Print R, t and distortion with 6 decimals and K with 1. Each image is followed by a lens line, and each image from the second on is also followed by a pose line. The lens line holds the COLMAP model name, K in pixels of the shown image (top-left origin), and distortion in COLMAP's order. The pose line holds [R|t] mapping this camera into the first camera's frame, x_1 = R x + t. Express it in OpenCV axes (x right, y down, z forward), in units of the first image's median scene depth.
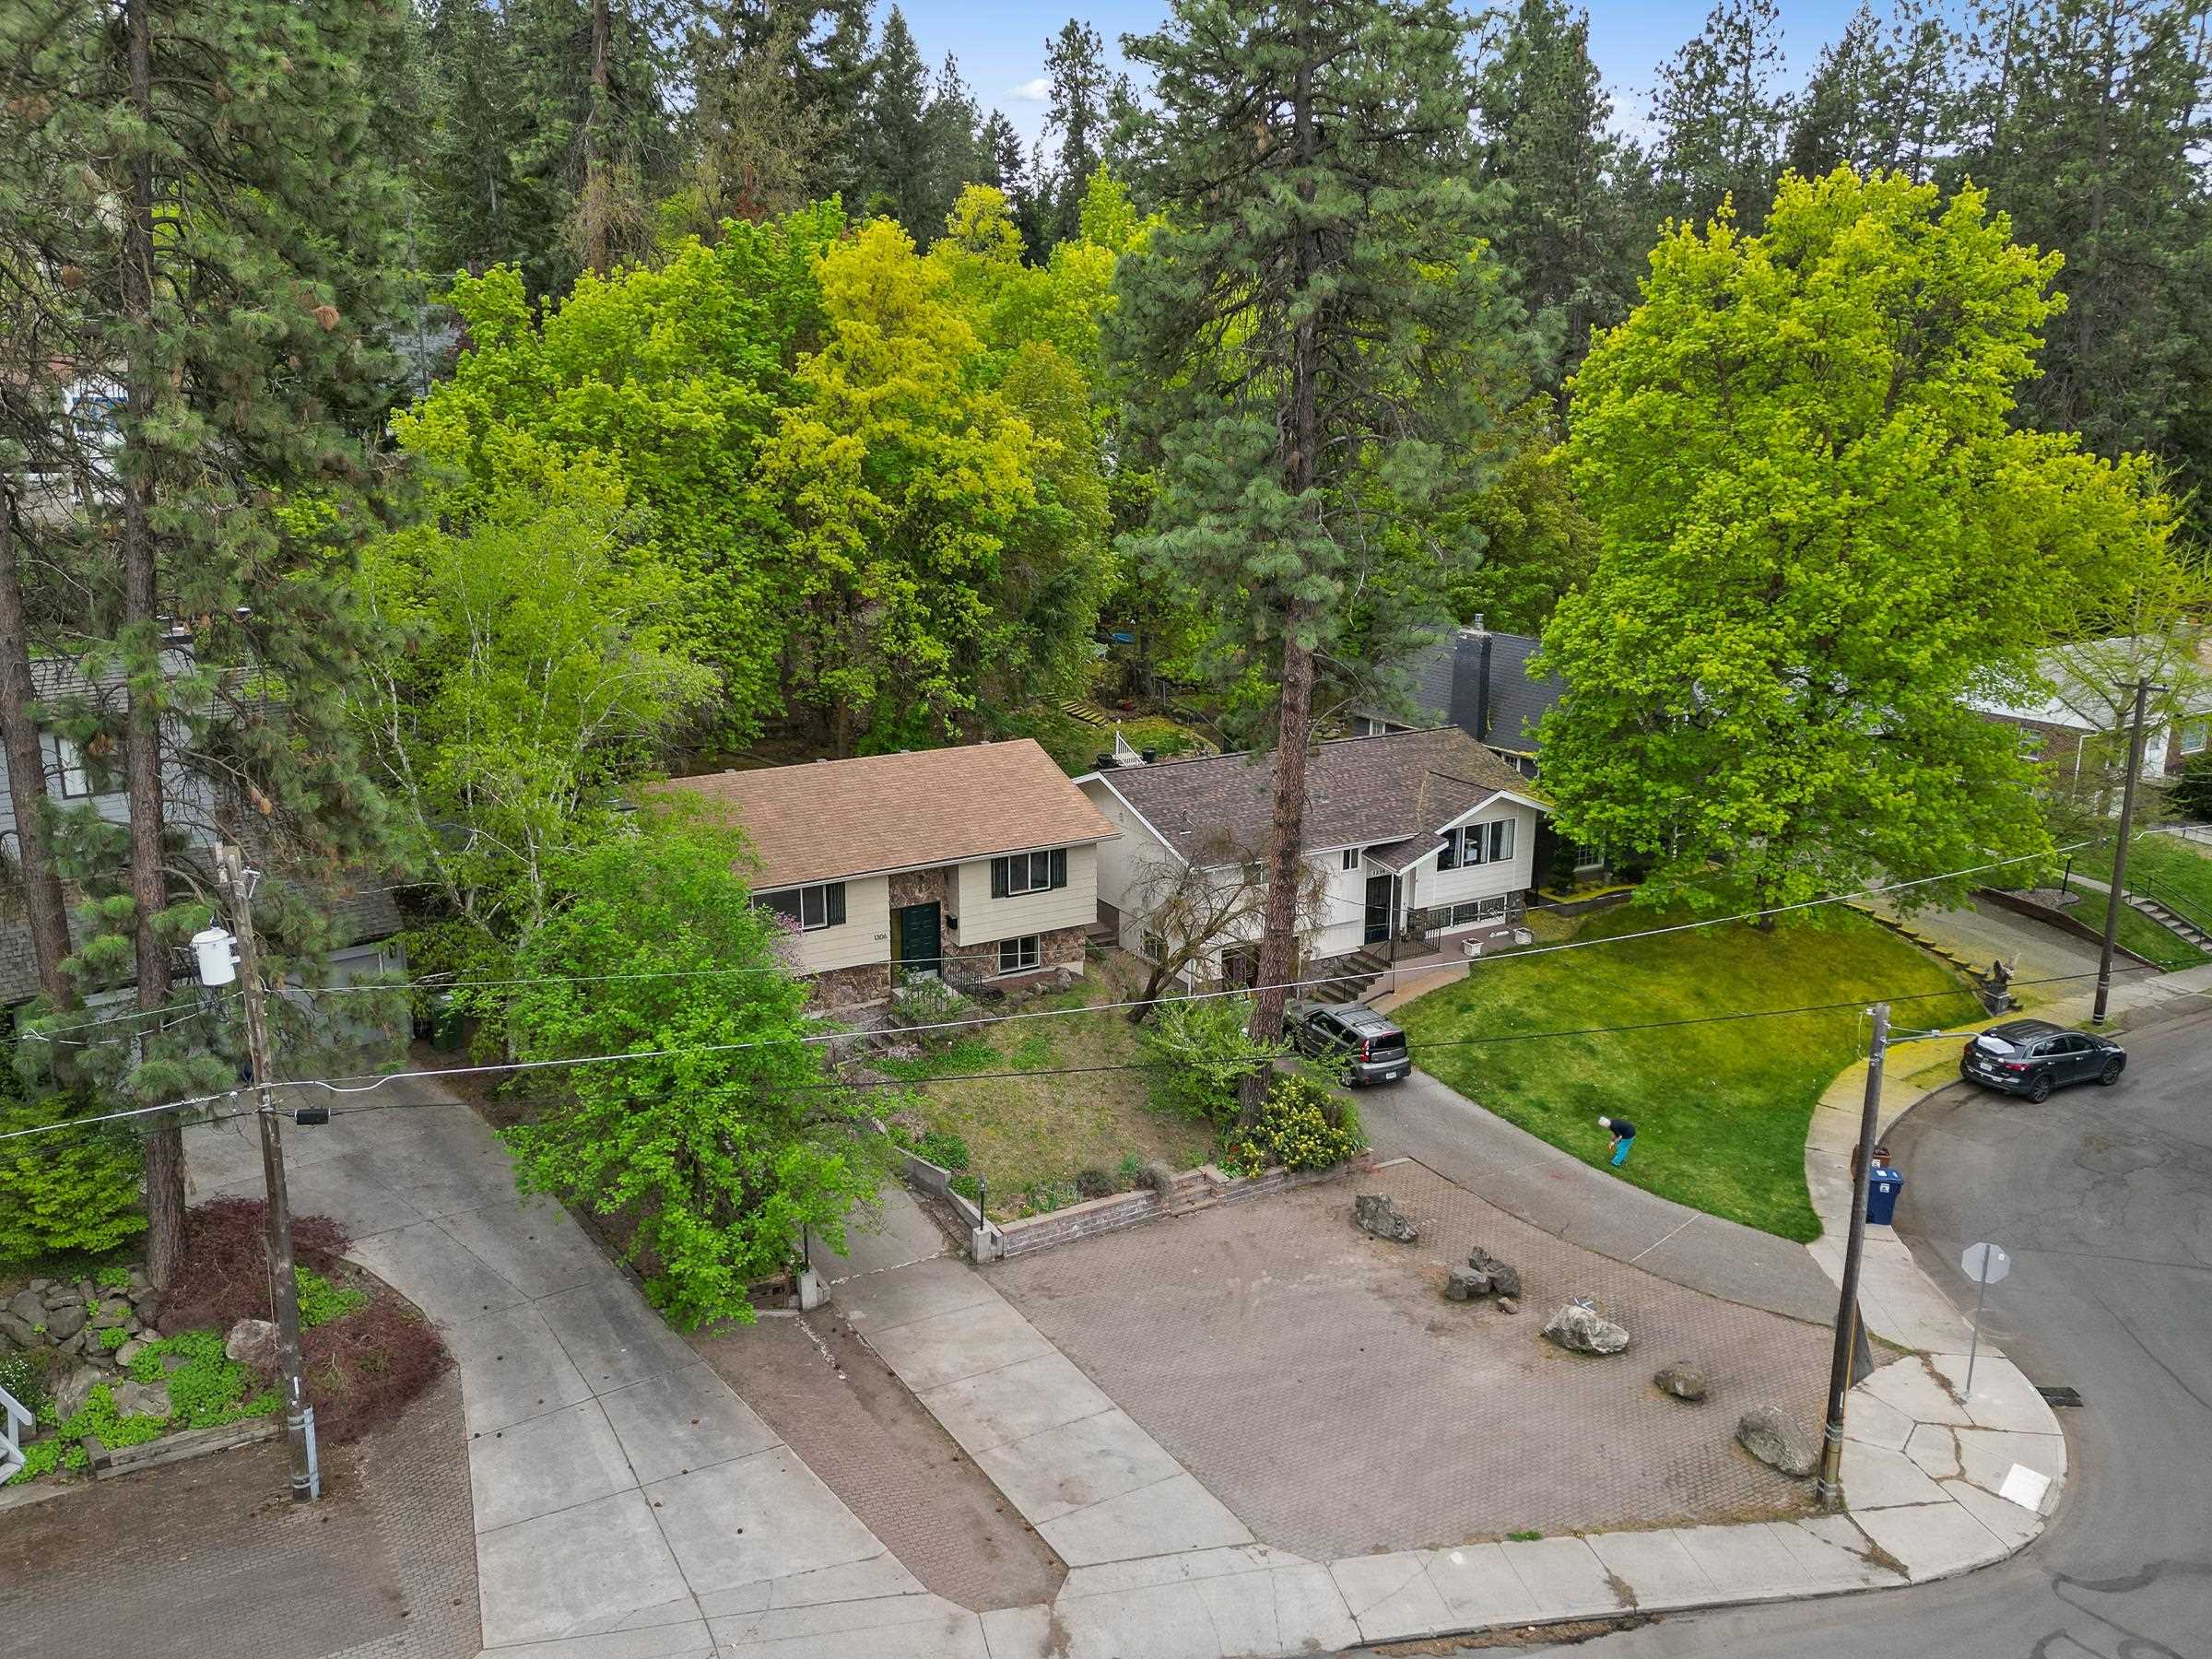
lens RADIAL K [[1618.1, 0, 1136.3], [0, 1618.1, 735.5], [0, 0, 1]] dist [0.077829, -0.071695]
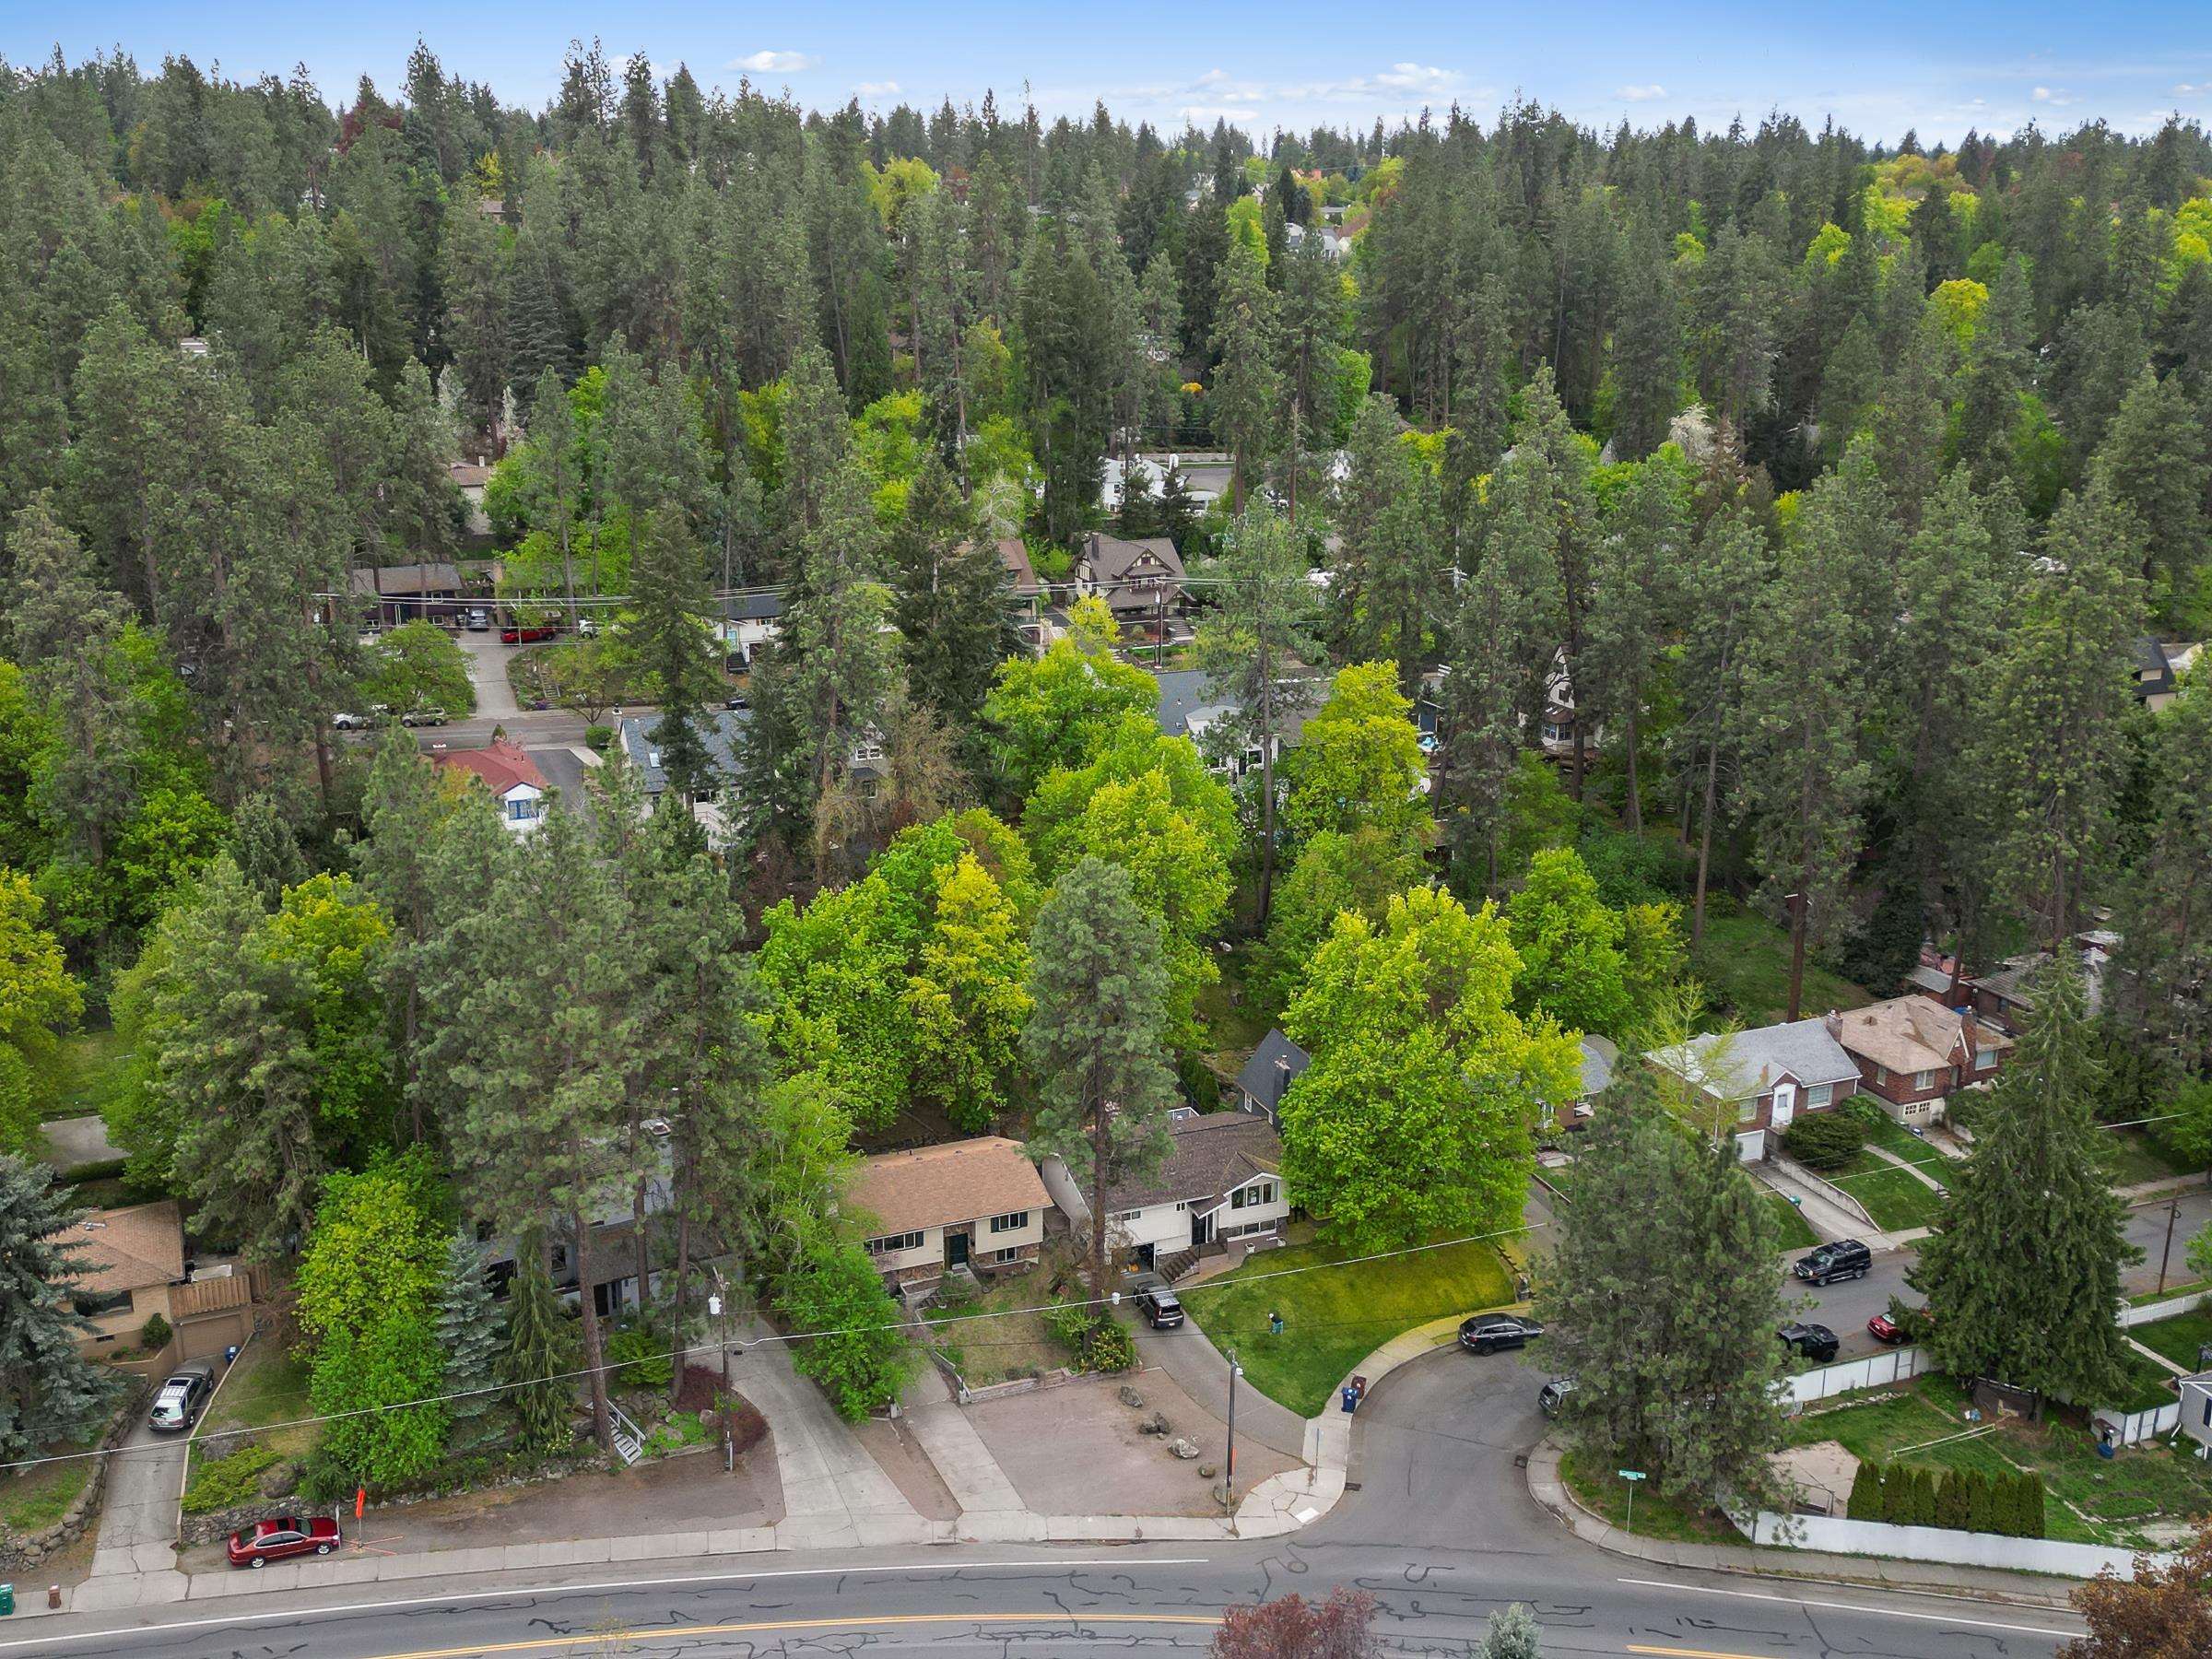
lens RADIAL K [[1659.7, 0, 1153.5], [0, 1659.7, 840.4], [0, 0, 1]] dist [0.043718, -0.001230]
pose [[0.993123, 0.039882, -0.110073, 0.427081], [-0.036725, 0.998858, 0.030559, -0.609858], [0.111166, -0.026307, 0.993454, -1.446839]]
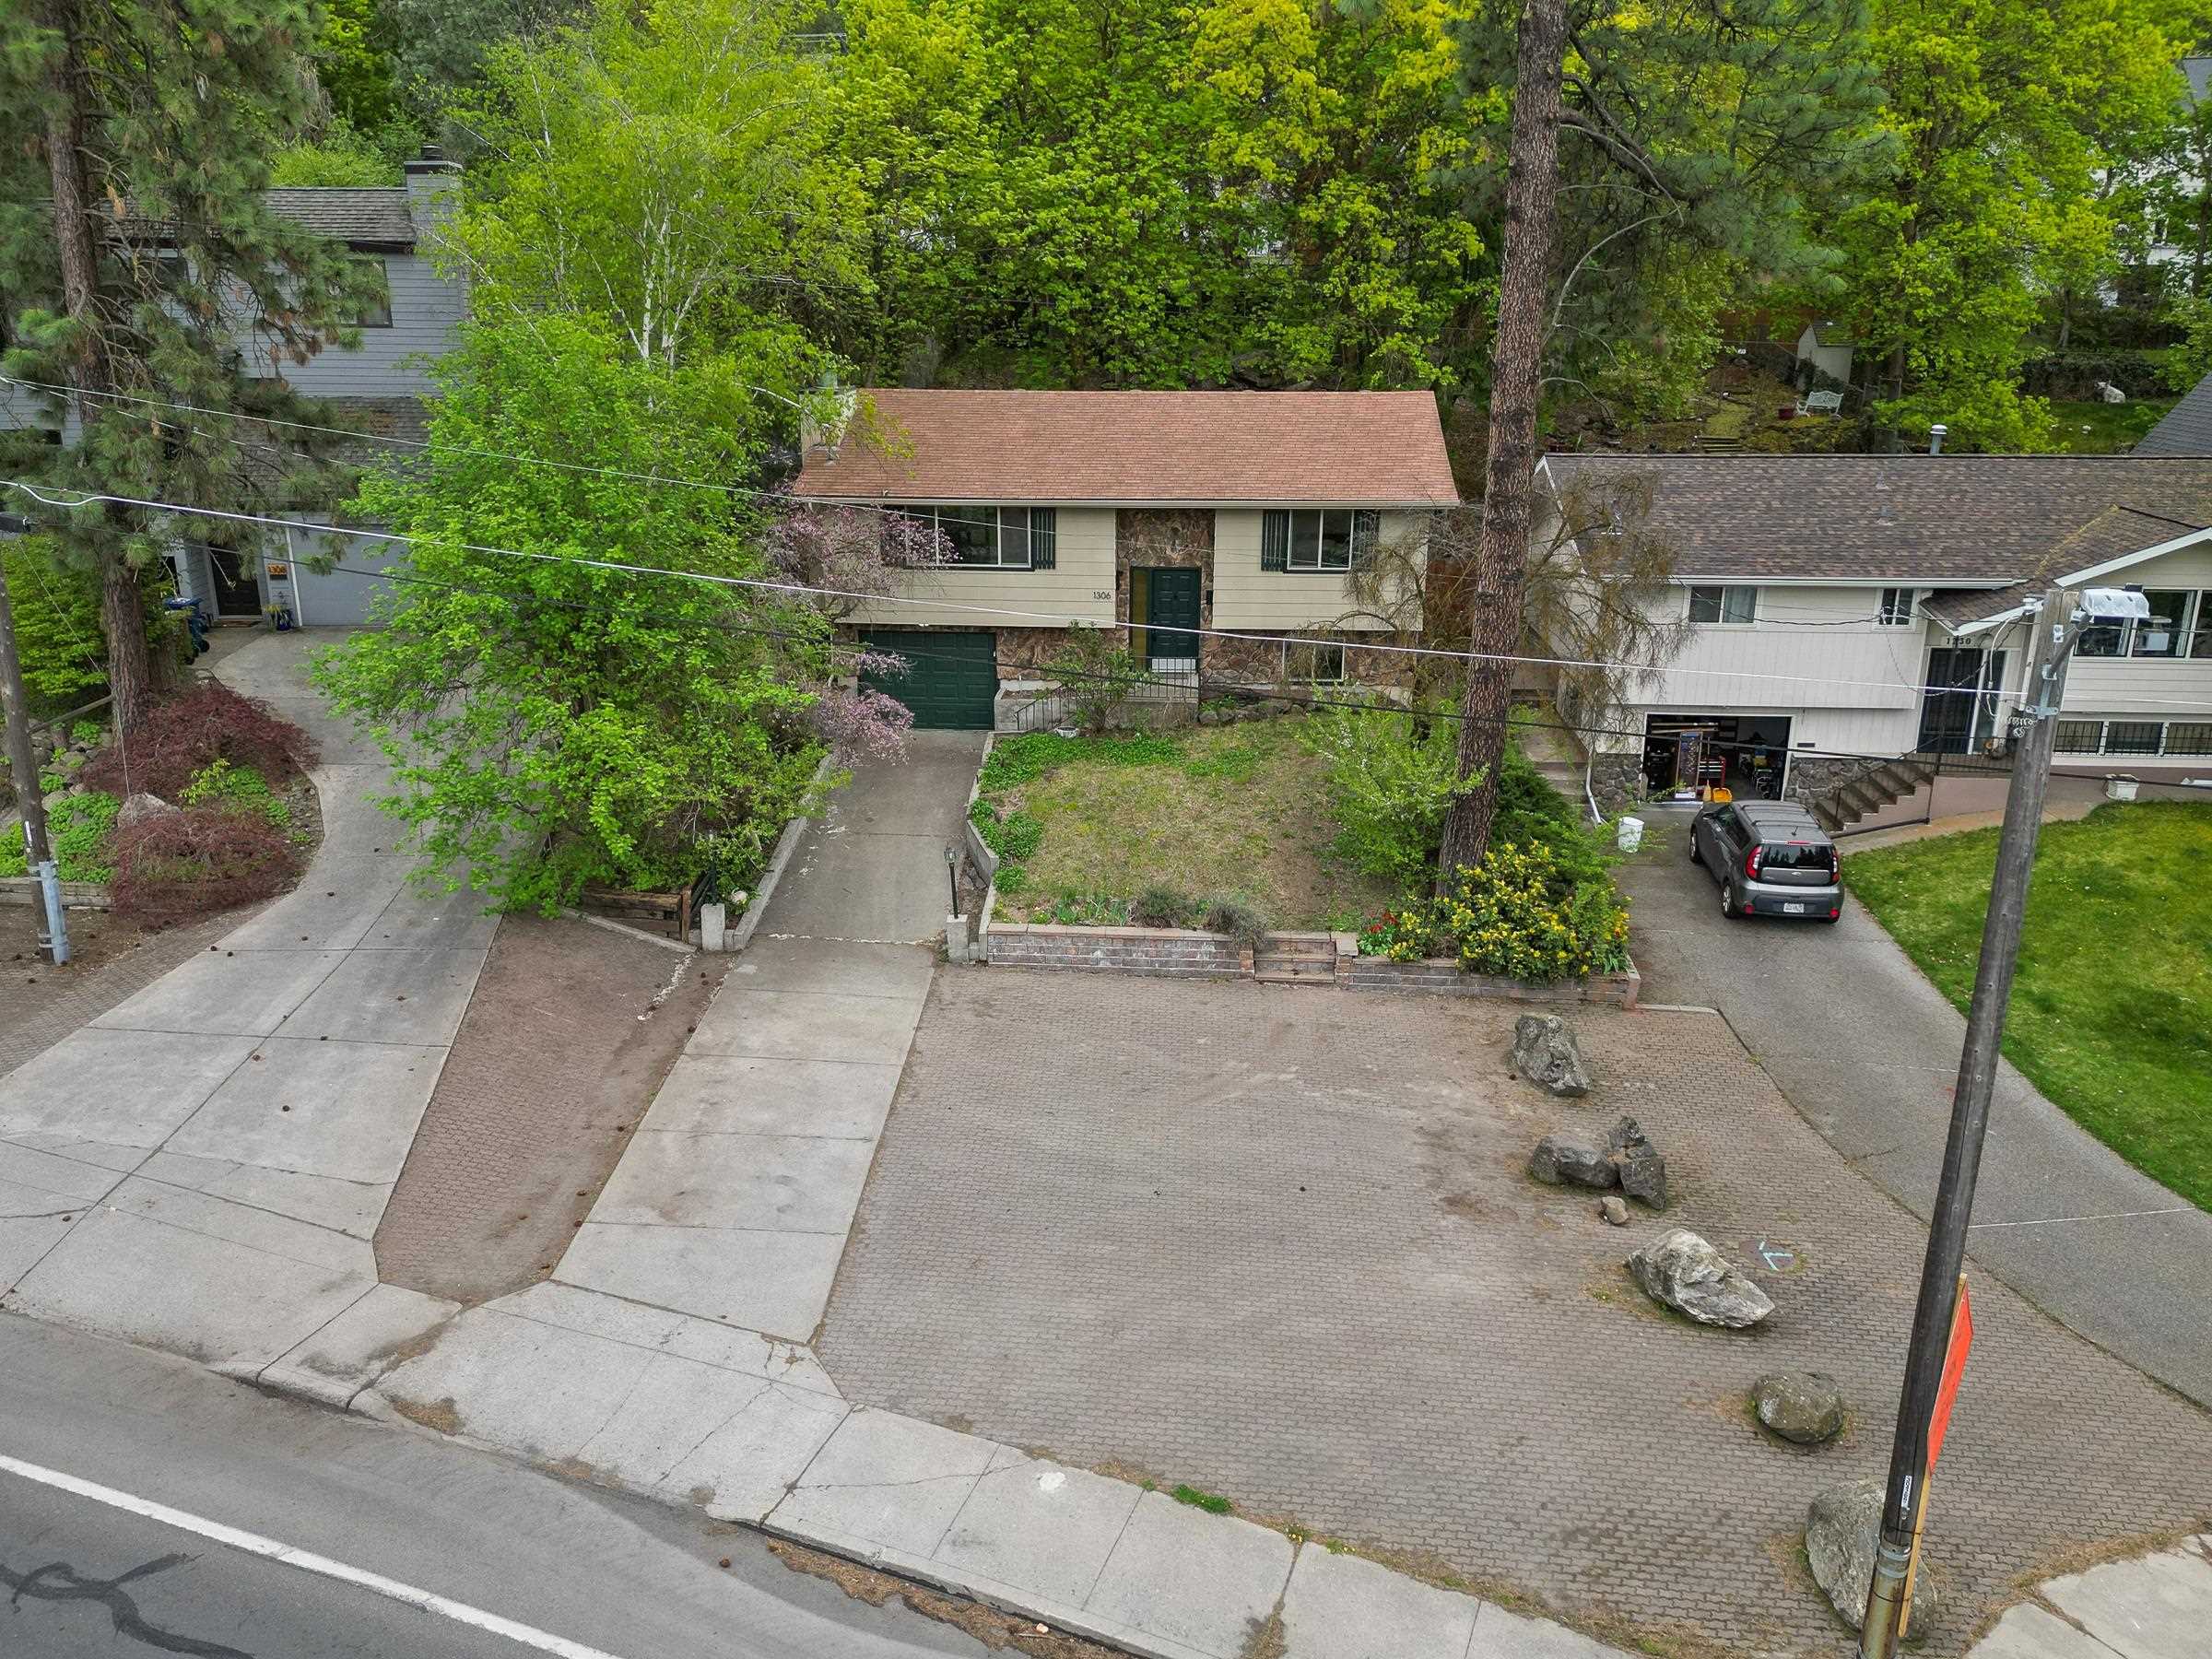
lens RADIAL K [[1659.7, 0, 1153.5], [0, 1659.7, 840.4], [0, 0, 1]] dist [0.043718, -0.001230]
pose [[0.835772, 0.170800, -0.521836, 0.345615], [-0.104815, 0.982540, 0.153719, 0.131921], [0.538980, -0.073777, 0.839081, 0.385107]]
